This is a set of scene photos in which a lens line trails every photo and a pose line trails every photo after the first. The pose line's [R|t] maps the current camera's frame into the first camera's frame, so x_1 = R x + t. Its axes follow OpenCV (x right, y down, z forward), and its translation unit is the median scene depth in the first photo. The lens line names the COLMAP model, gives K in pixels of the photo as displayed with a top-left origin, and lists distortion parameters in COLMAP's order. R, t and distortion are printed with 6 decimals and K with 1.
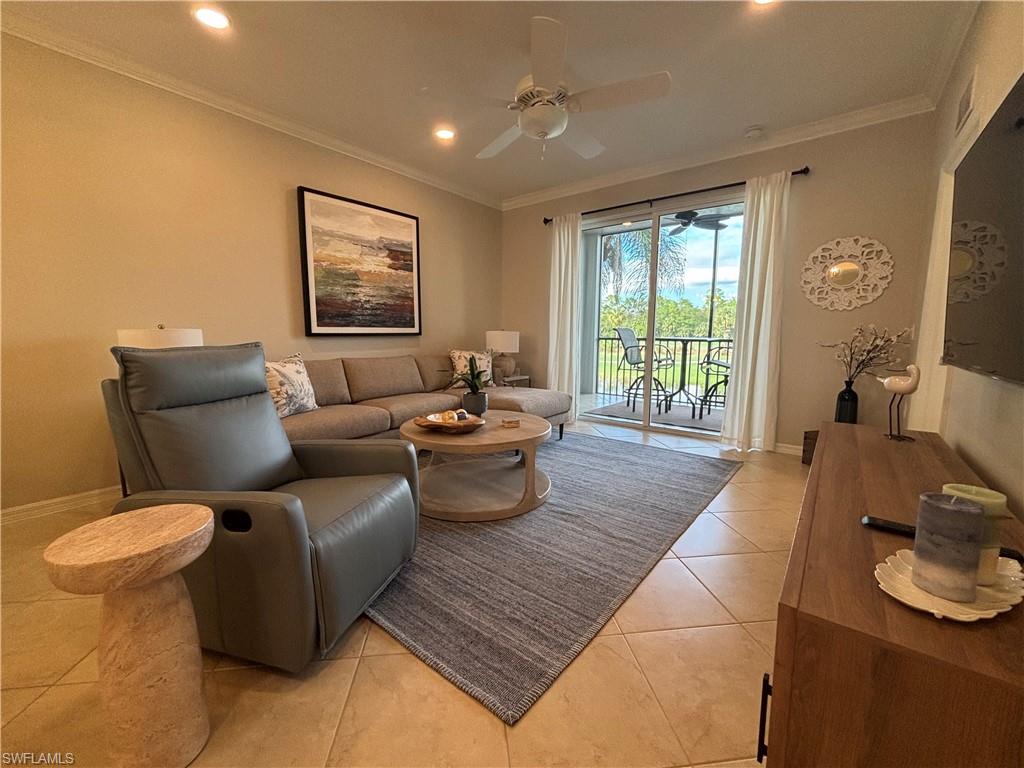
lens RADIAL K [[411.5, 0, 515.9], [0, 411.5, 382.5], [0, 0, 1]] dist [-0.002121, -0.000675]
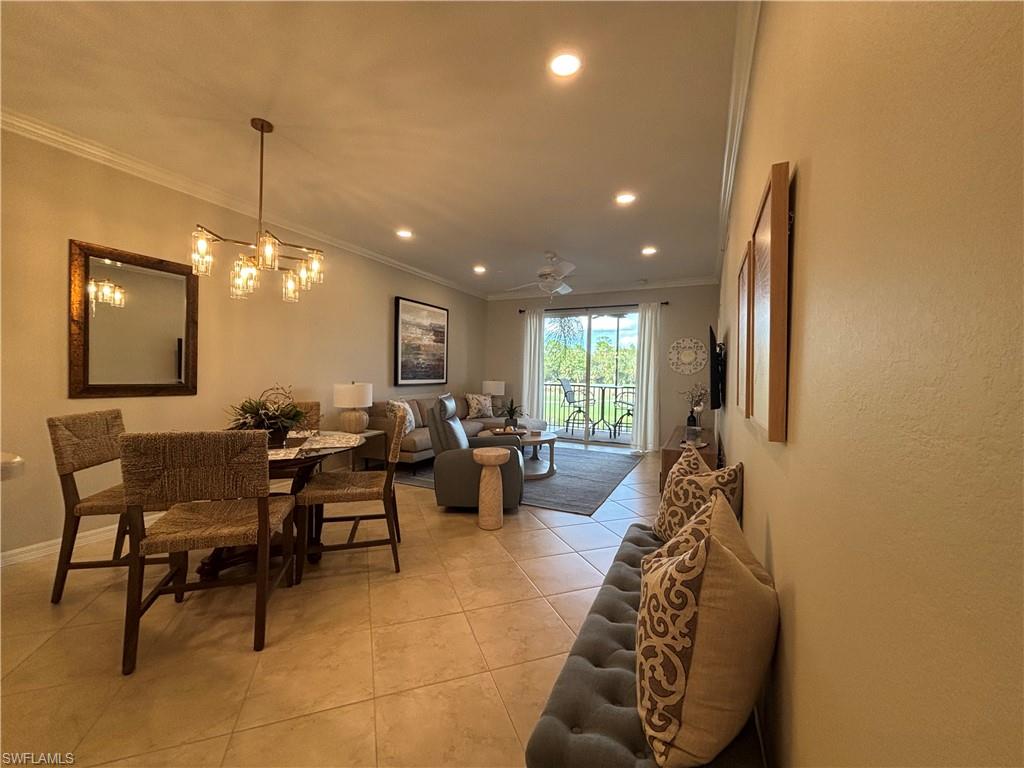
lens RADIAL K [[411.5, 0, 509.1], [0, 411.5, 382.9], [0, 0, 1]] dist [-0.002121, -0.000675]
pose [[0.975637, 0.008569, 0.219222, -0.362366], [0.012058, 0.995632, -0.092583, 0.026286], [-0.219058, 0.092970, 0.971272, -0.562821]]
